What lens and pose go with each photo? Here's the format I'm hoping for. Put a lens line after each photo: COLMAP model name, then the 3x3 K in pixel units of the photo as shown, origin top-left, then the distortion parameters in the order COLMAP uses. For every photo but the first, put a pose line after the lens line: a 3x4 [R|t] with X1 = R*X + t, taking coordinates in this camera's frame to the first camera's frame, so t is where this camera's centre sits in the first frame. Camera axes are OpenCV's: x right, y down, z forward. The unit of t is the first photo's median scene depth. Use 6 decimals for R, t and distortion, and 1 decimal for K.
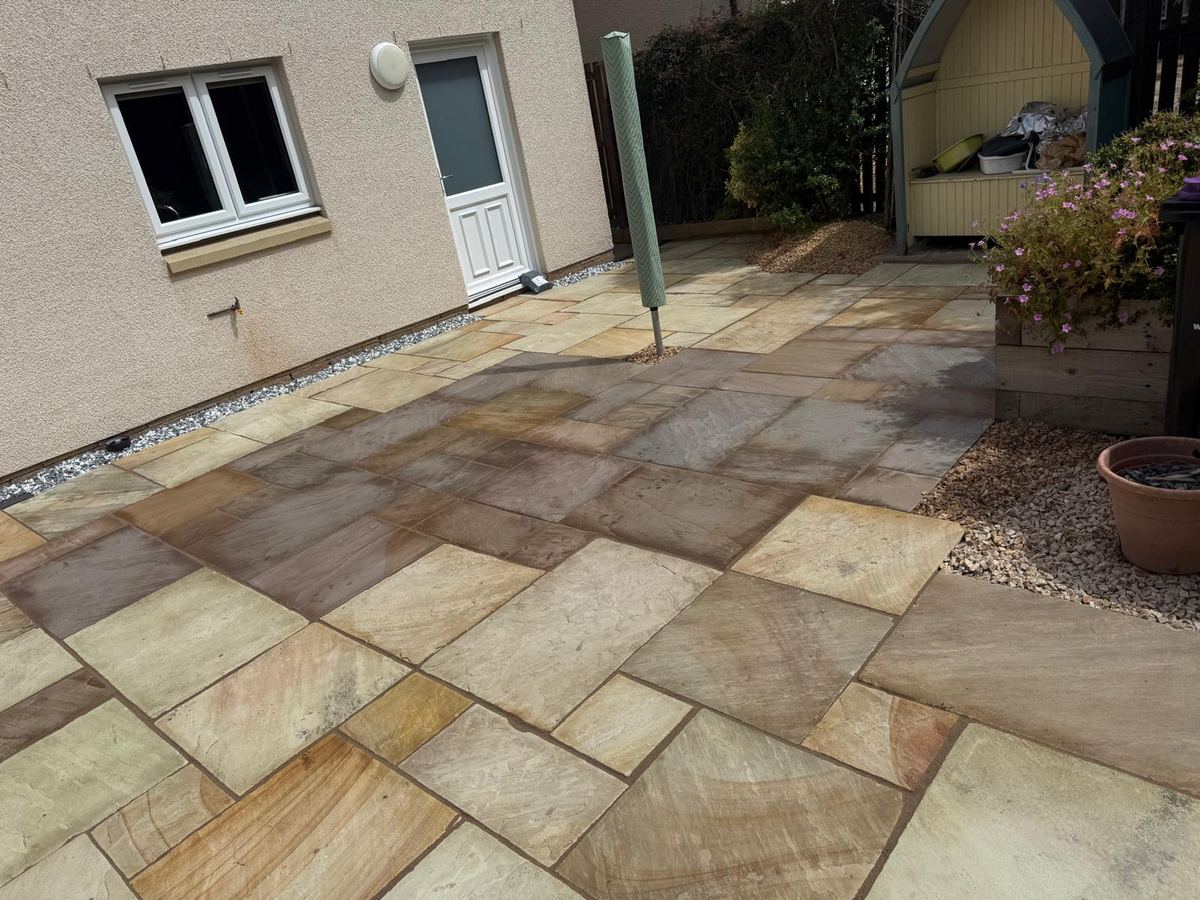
lens RADIAL K [[829.4, 0, 588.4], [0, 829.4, 449.8], [0, 0, 1]] dist [0.099667, -0.144755]
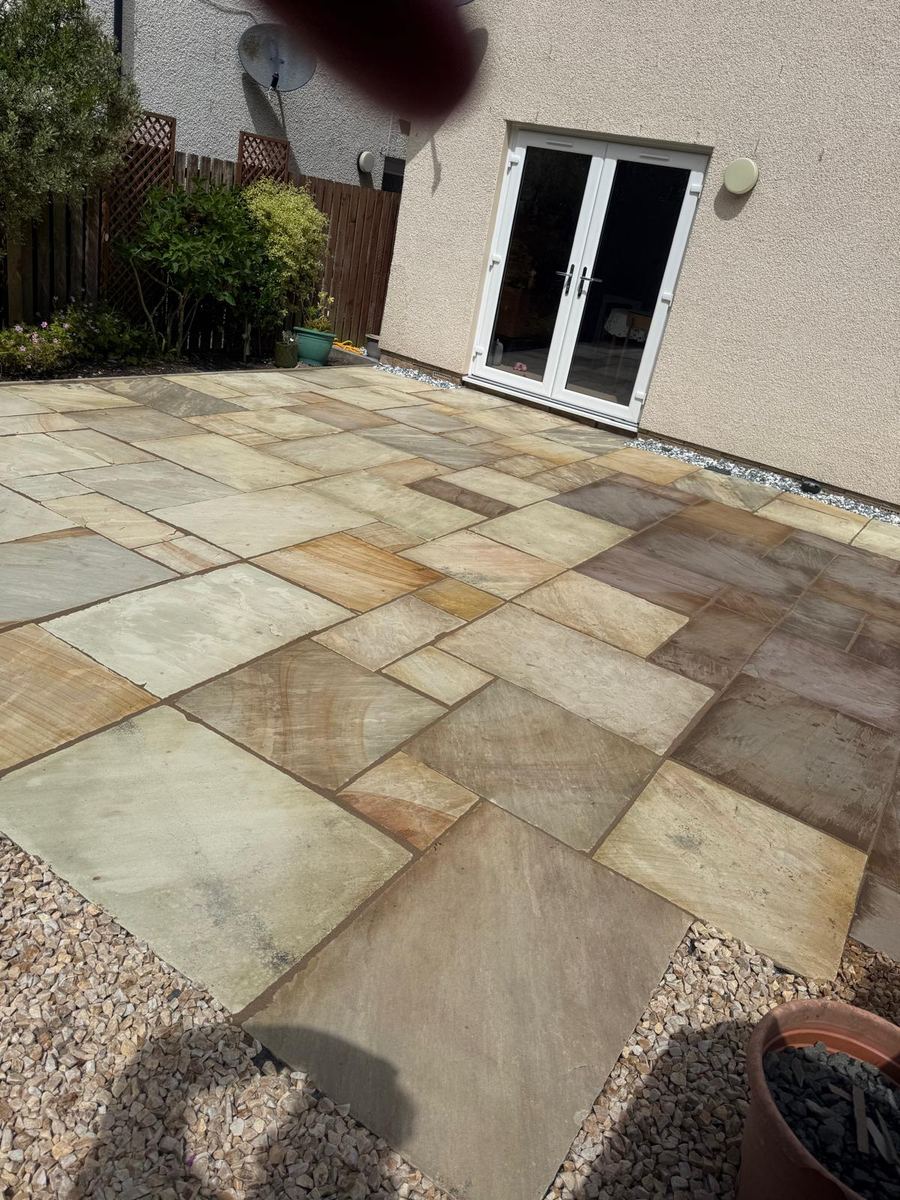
lens RADIAL K [[829.4, 0, 450.0], [0, 829.4, 600.0], [0, 0, 1]] dist [0.099667, -0.144755]
pose [[0.104819, 0.587516, -0.802395, 0.674937], [-0.564520, 0.699400, 0.438358, -0.209469], [0.818737, 0.407020, 0.404975, 0.334019]]
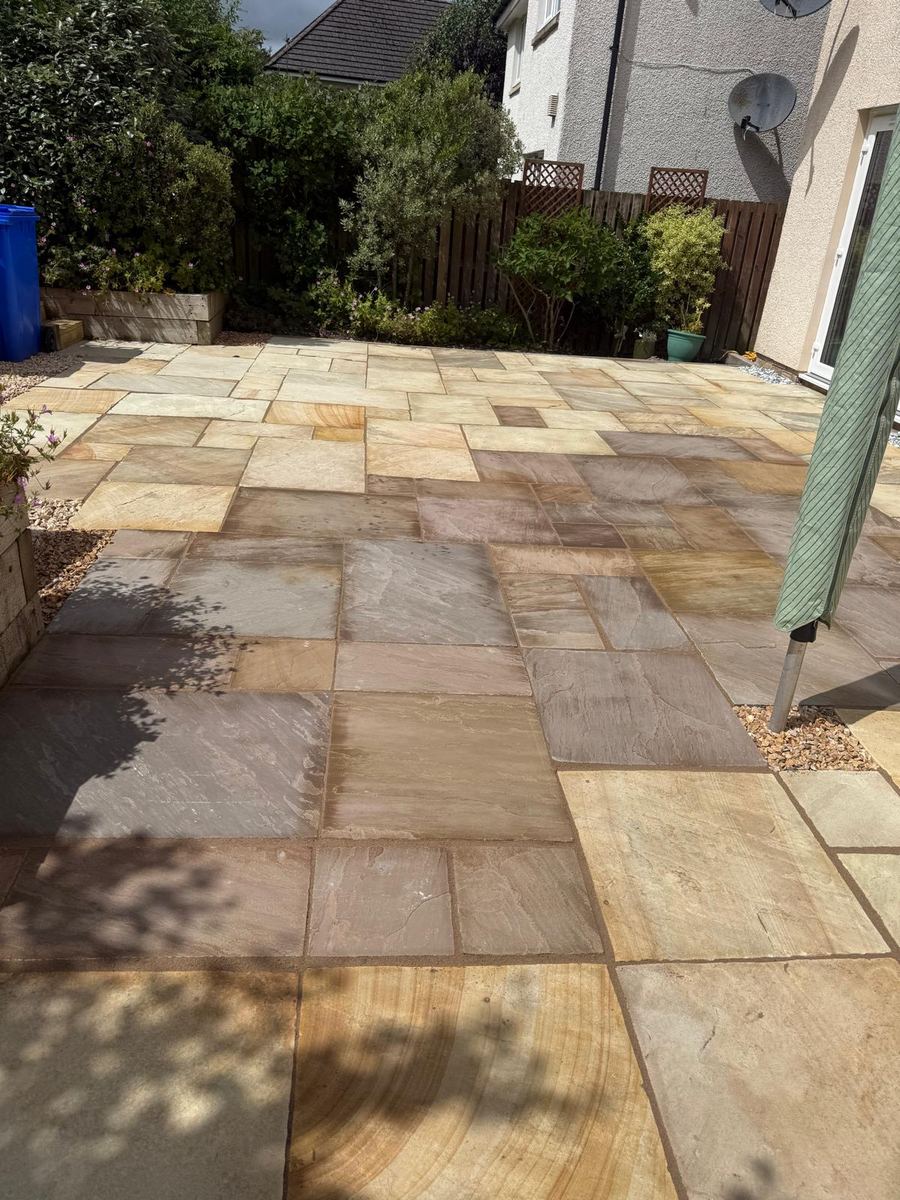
lens RADIAL K [[829.4, 0, 450.0], [0, 829.4, 600.0], [0, 0, 1]] dist [0.099667, -0.144755]
pose [[-0.680754, 0.427156, -0.595072, 0.725486], [-0.246656, 0.631260, 0.735303, -0.729834], [0.689735, 0.647339, -0.324373, 1.591314]]
